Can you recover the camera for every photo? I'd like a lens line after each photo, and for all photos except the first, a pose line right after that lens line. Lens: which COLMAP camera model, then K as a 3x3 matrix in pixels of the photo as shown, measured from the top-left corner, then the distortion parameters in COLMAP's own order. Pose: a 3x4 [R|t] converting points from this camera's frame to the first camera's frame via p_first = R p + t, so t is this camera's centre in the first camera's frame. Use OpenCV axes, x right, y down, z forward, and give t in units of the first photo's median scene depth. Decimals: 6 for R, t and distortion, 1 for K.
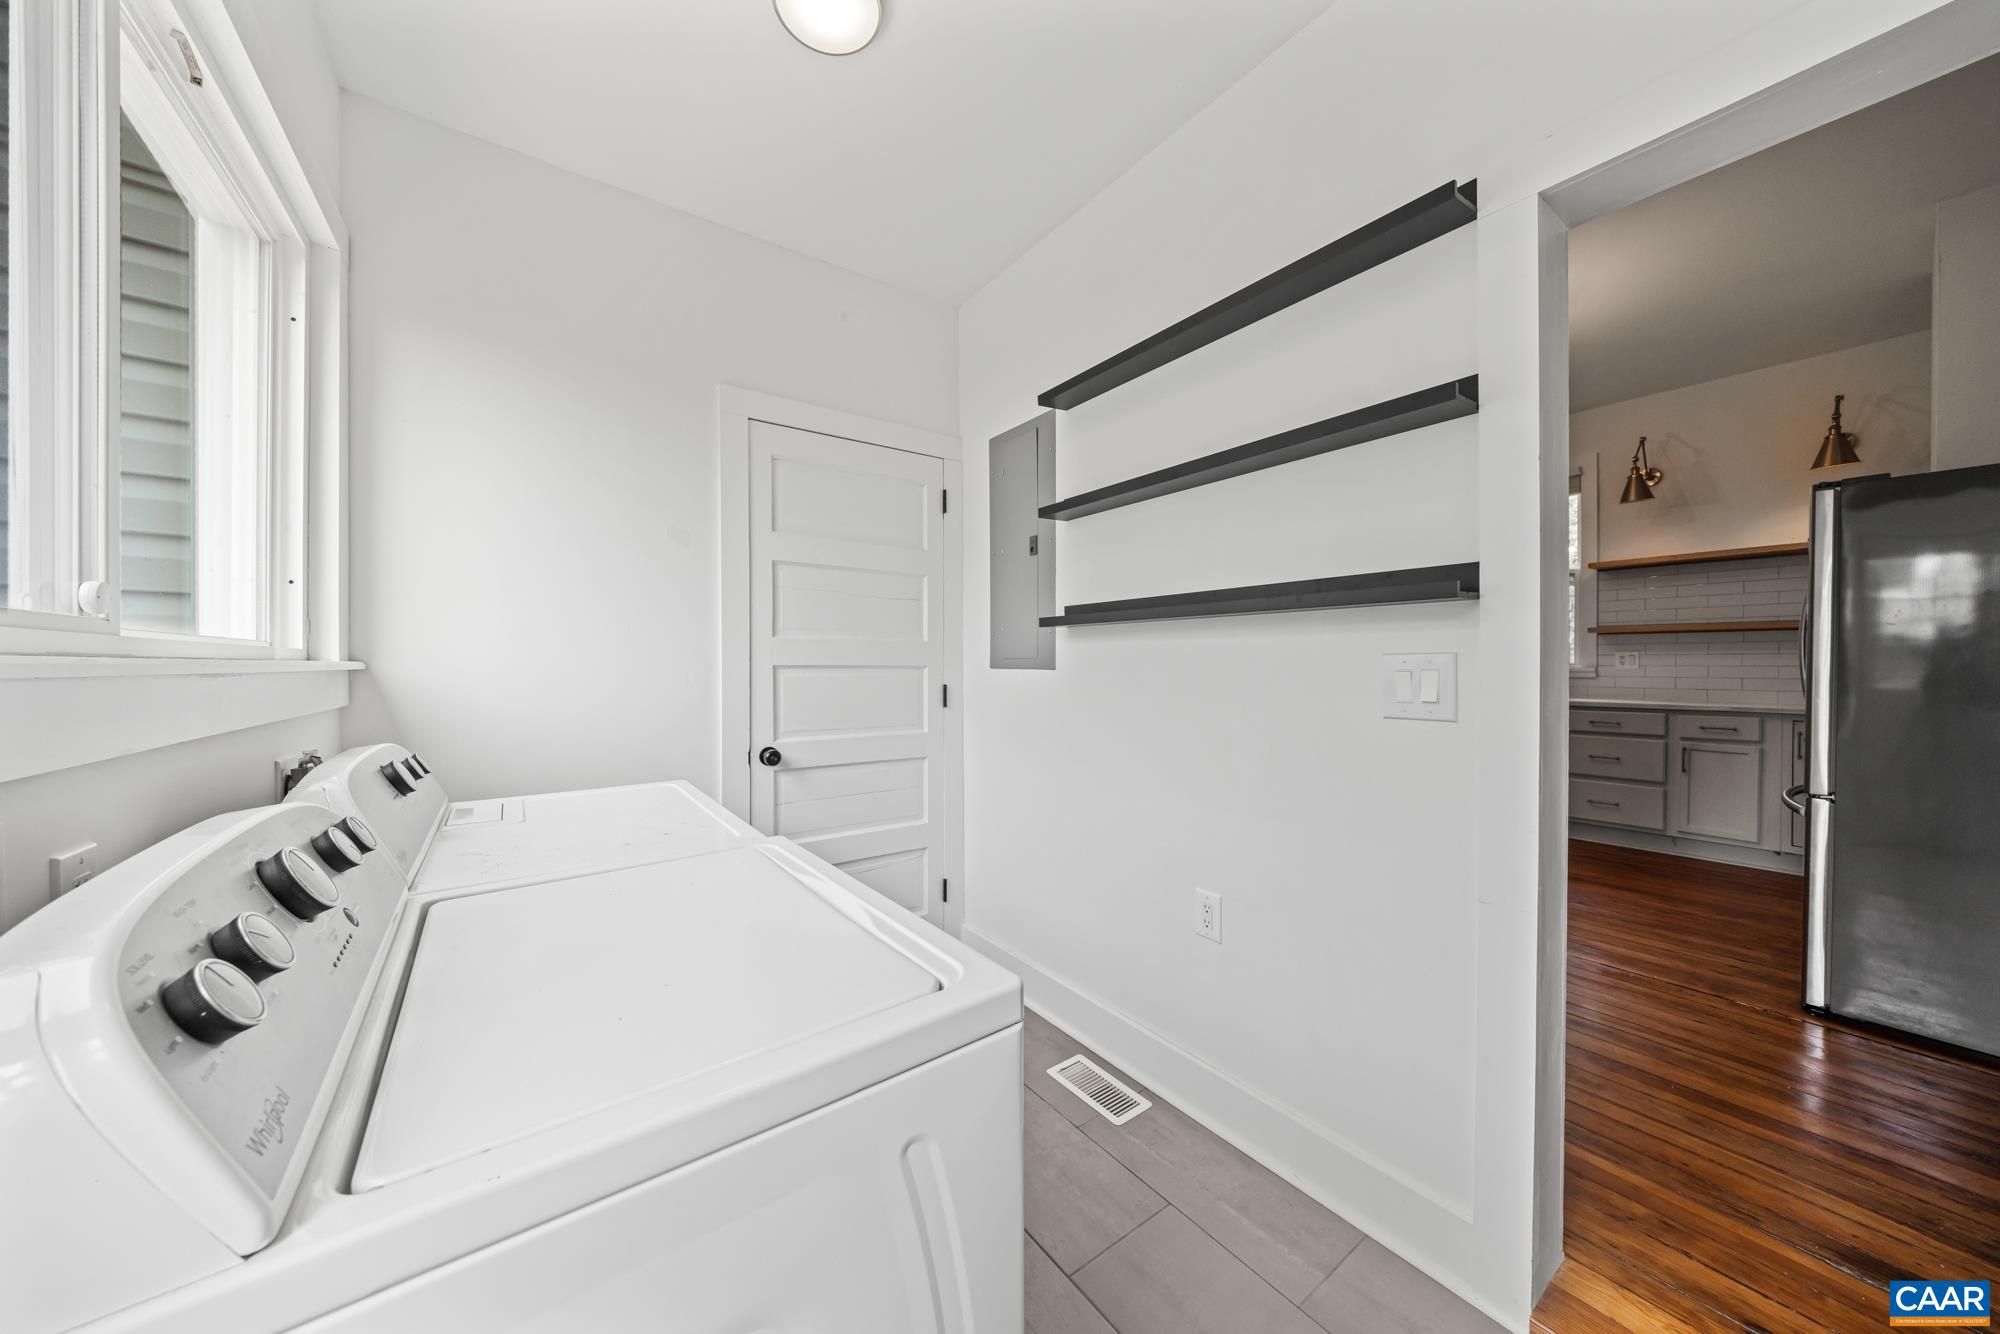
lens RADIAL K [[670.3, 0, 998.4], [0, 670.3, 668.1], [0, 0, 1]] dist [-0.001321, -0.000031]
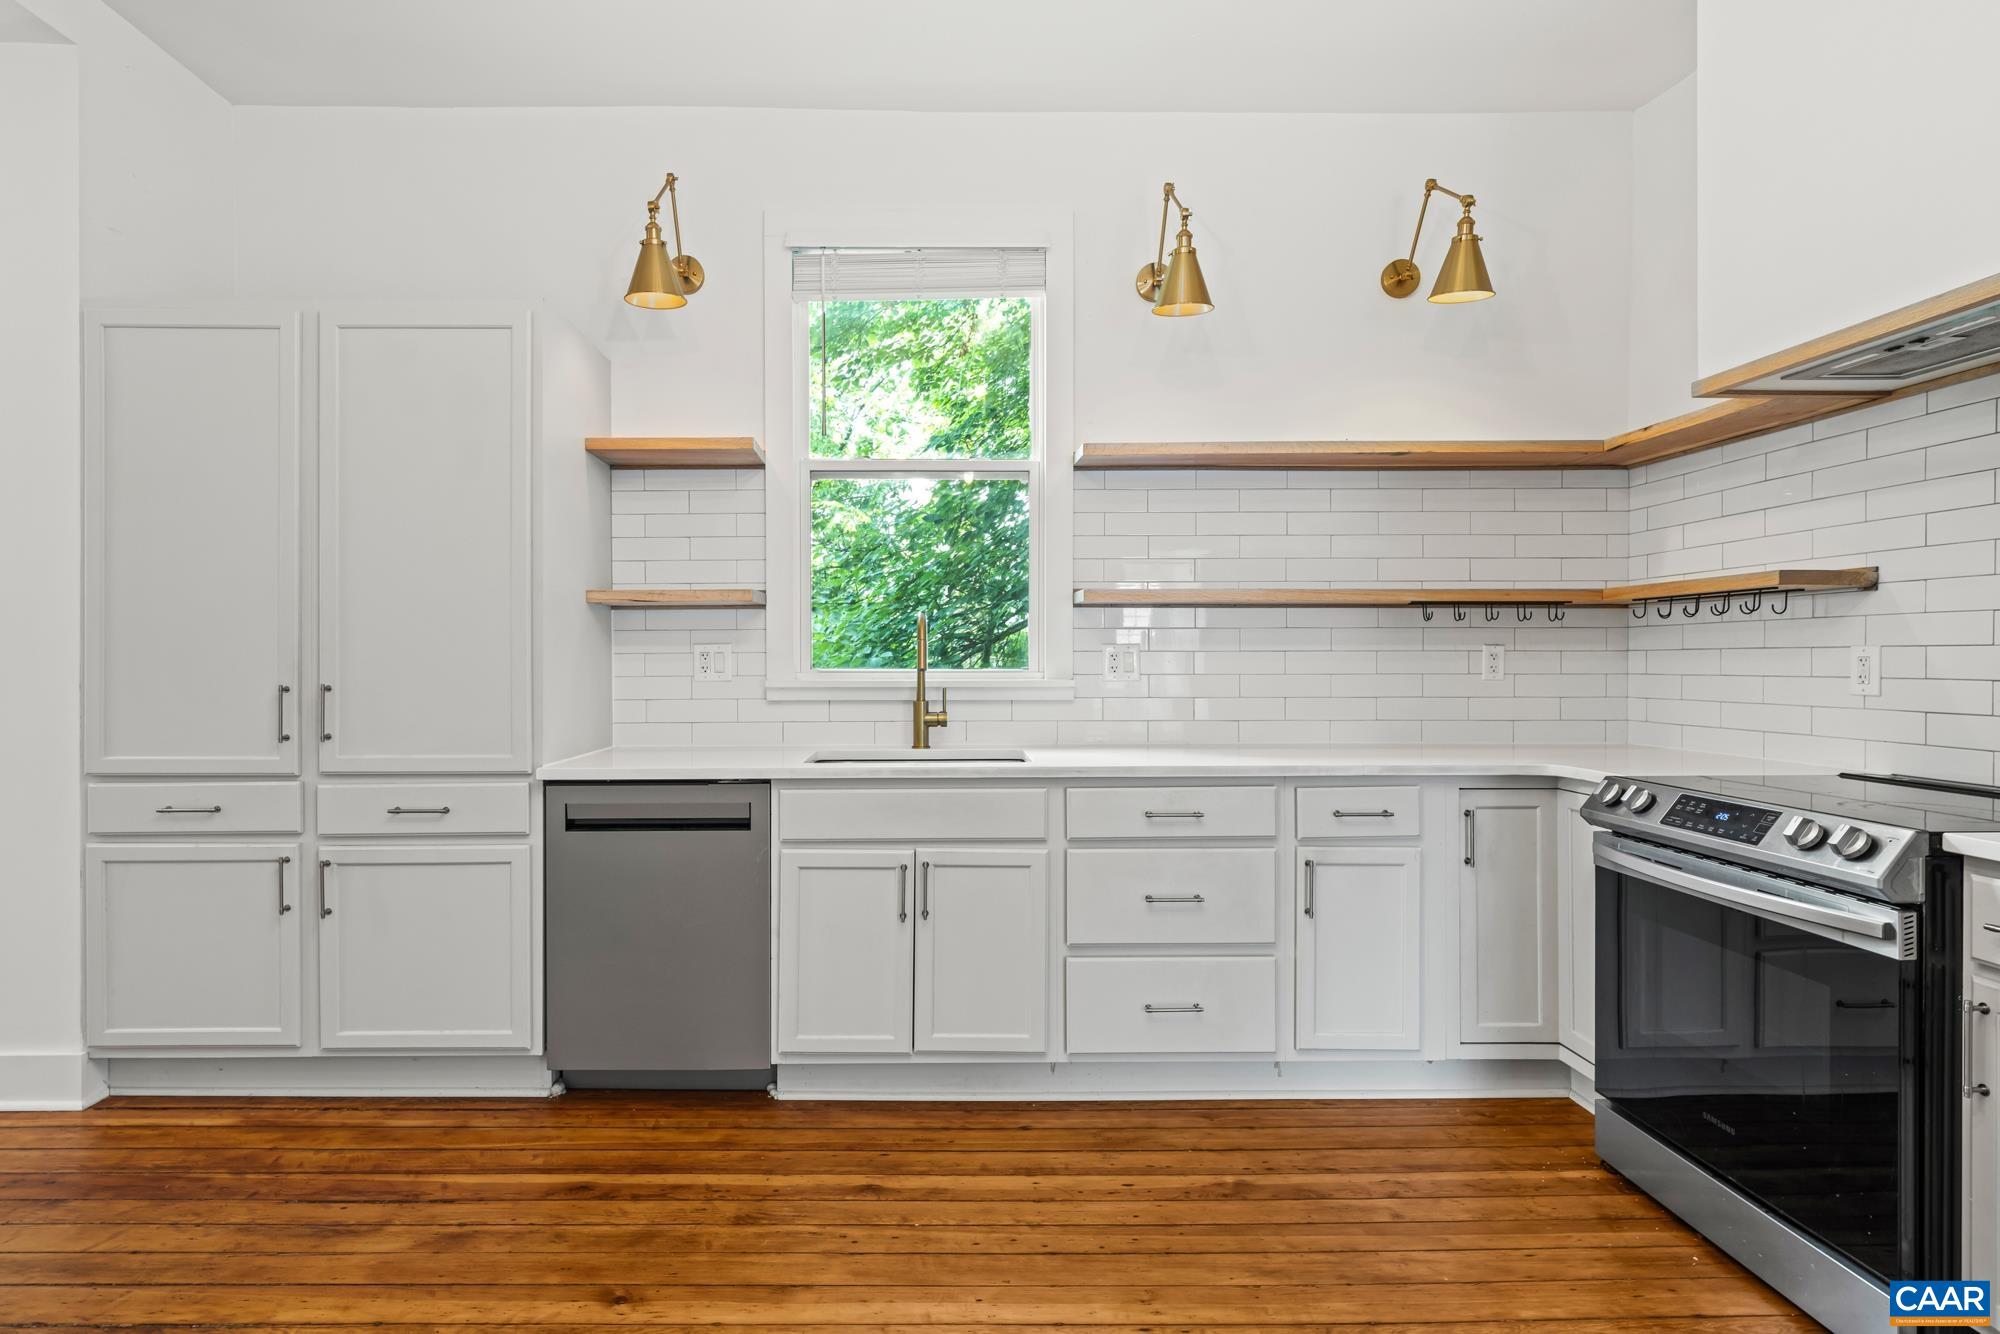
lens RADIAL K [[1008.3, 0, 941.6], [0, 1008.3, 659.7], [0, 0, 1]] dist [0.003264, -0.002440]
pose [[0.589973, -0.004955, 0.807408, 0.334634], [0.010236, 0.999947, -0.001342, -0.016193], [-0.807358, 0.009056, 0.589993, 0.790024]]
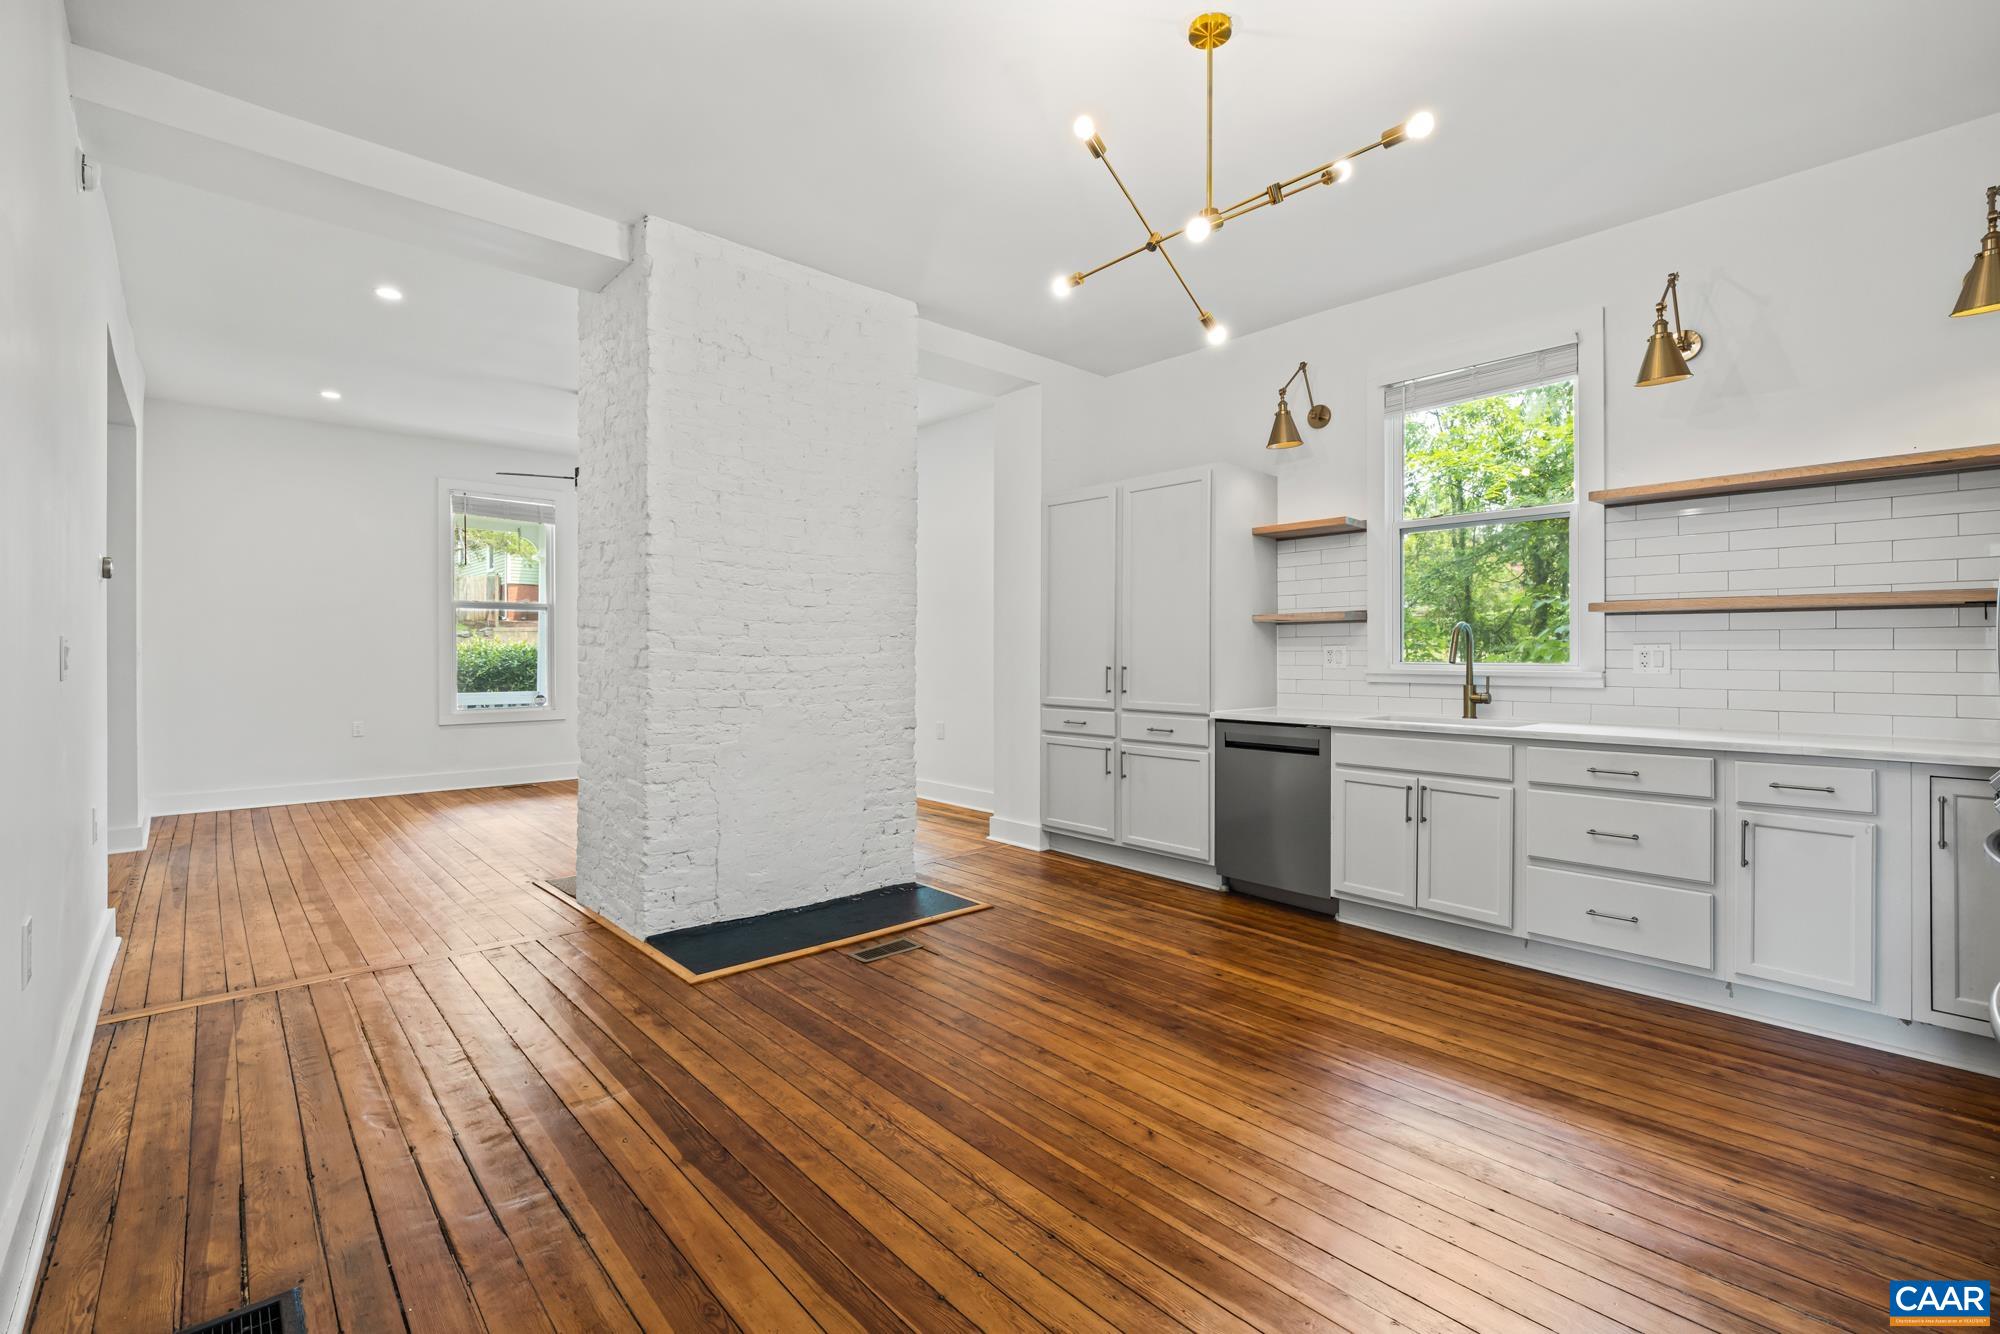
lens RADIAL K [[880.7, 0, 1004.7], [0, 880.7, 652.0], [0, 0, 1]] dist [0.004789, -0.000750]
pose [[0.993839, 0.000989, 0.110832, 0.337749], [0.000091, 0.999953, -0.009742, -0.012247], [-0.110836, 0.009692, 0.993791, 0.342382]]
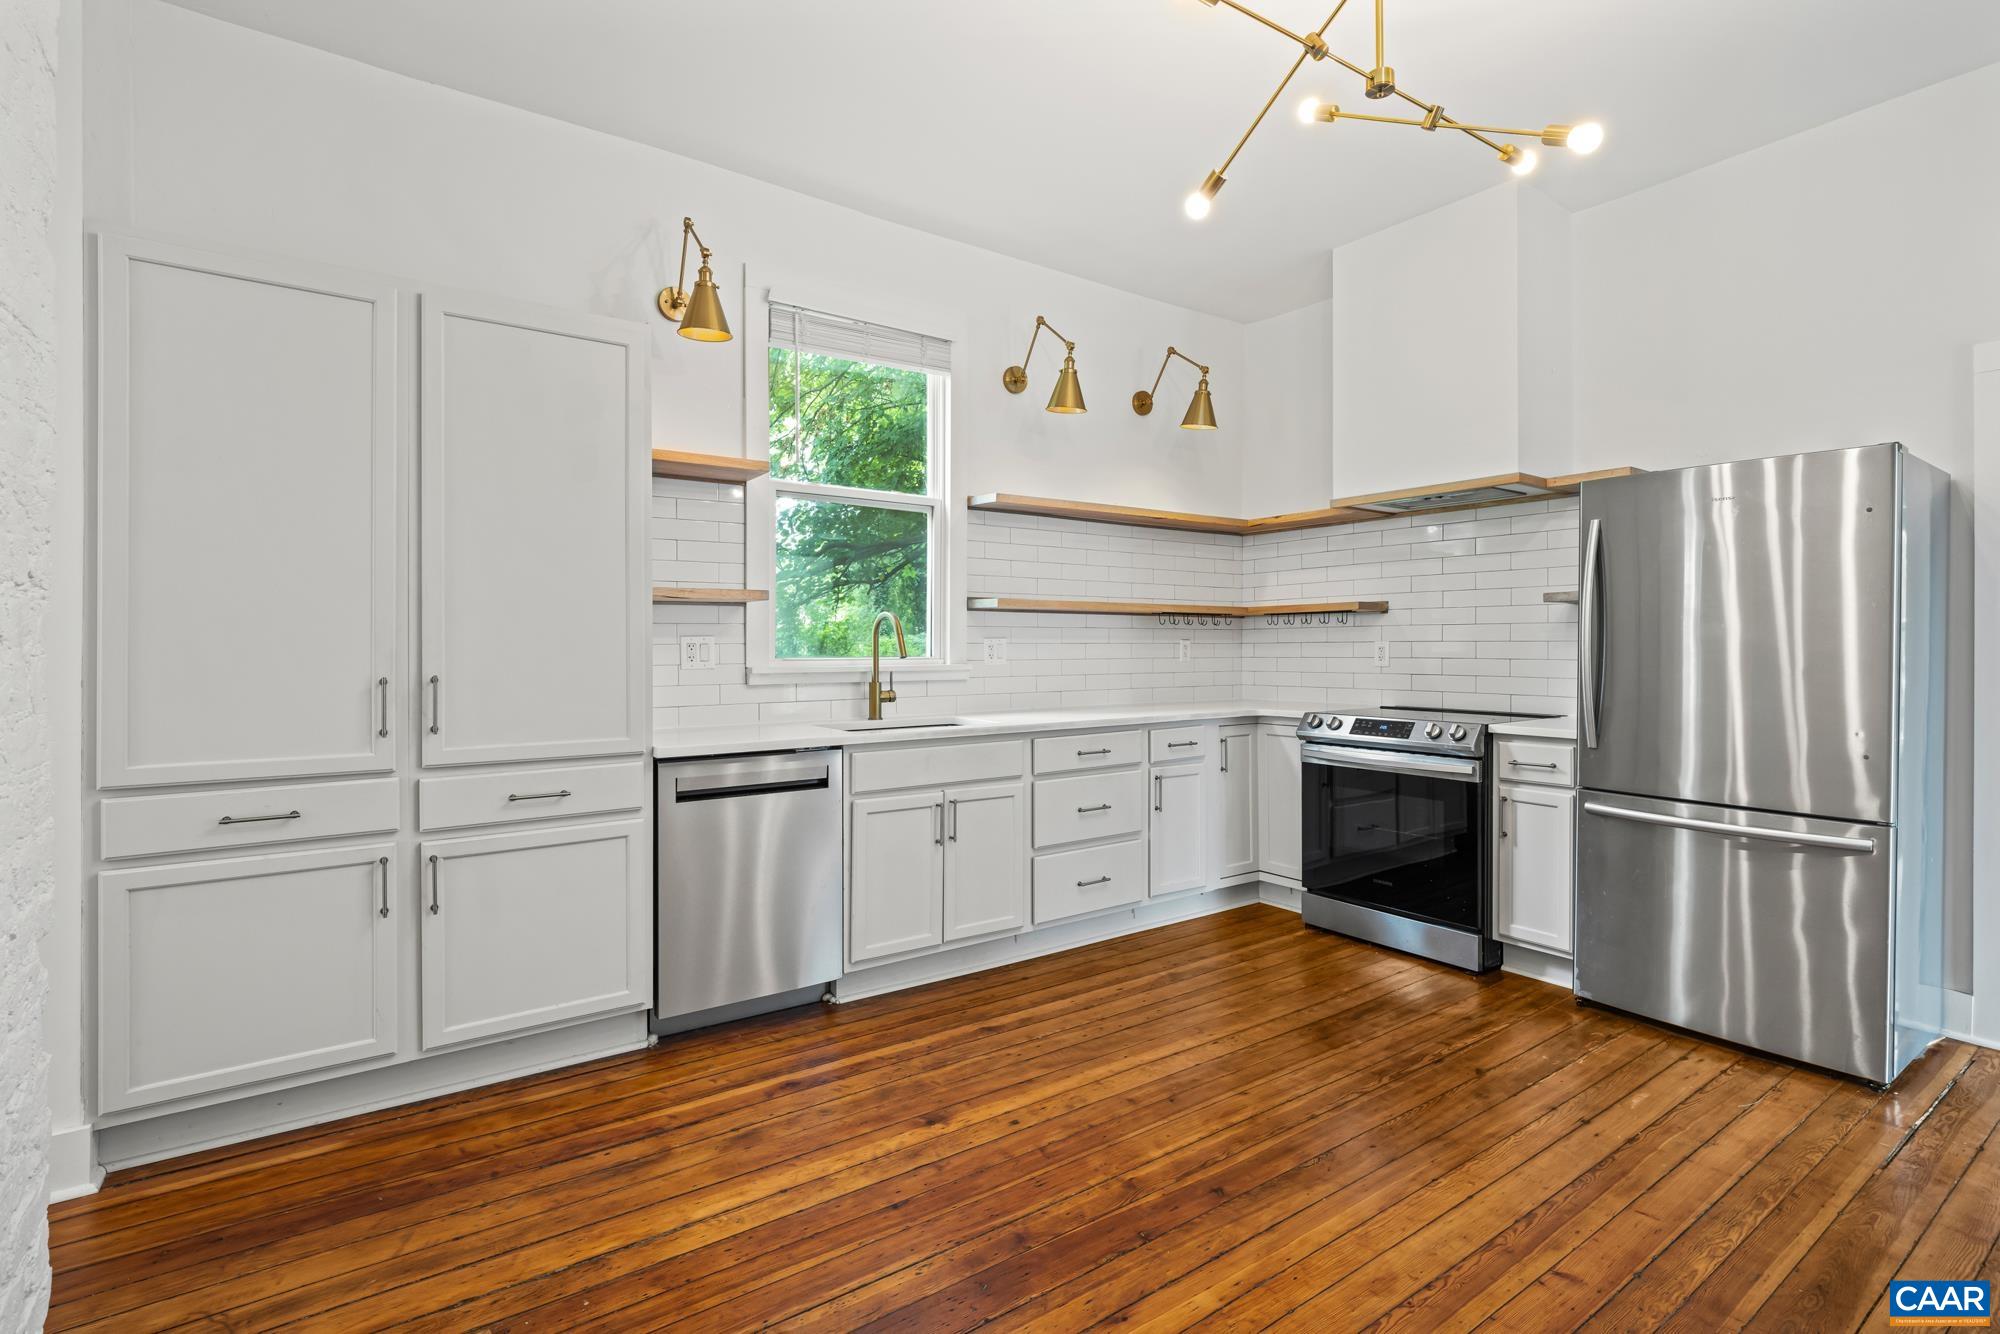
lens RADIAL K [[924.4, 0, 1005.0], [0, 924.4, 645.8], [0, 0, 1]] dist [0.007071, -0.005201]
pose [[0.022872, -0.000564, 0.999738, 0.045892], [0.011484, 0.999934, 0.000301, -0.020012], [-0.999672, 0.011474, 0.022877, 1.123622]]
